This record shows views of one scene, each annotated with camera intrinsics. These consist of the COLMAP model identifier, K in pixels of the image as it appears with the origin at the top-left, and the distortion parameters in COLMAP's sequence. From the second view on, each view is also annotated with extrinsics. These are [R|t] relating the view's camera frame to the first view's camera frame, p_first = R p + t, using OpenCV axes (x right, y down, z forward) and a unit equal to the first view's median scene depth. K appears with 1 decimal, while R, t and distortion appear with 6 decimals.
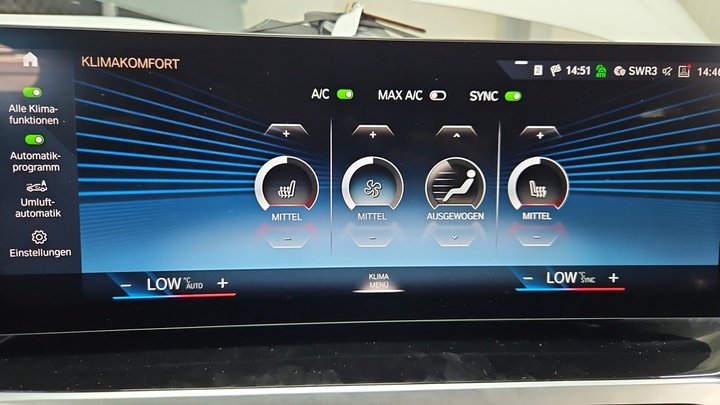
lens RADIAL K [[525.1, 0, 360.0], [0, 525.1, 202.5], [0, 0, 1]] dist [-0.029599, -0.002048]
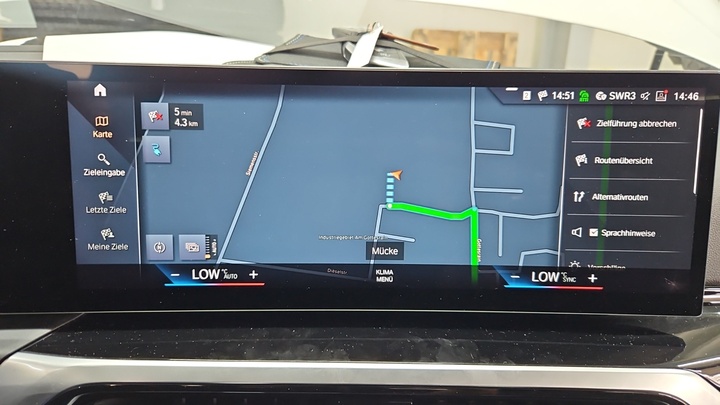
lens RADIAL K [[525.1, 0, 360.0], [0, 525.1, 202.5], [0, 0, 1]] dist [-0.029599, -0.002048]
pose [[0.996947, 0.015219, -0.076582, 0.069172], [-0.012842, 0.999423, 0.031435, -0.051234], [0.077016, -0.030355, 0.996568, -0.171221]]
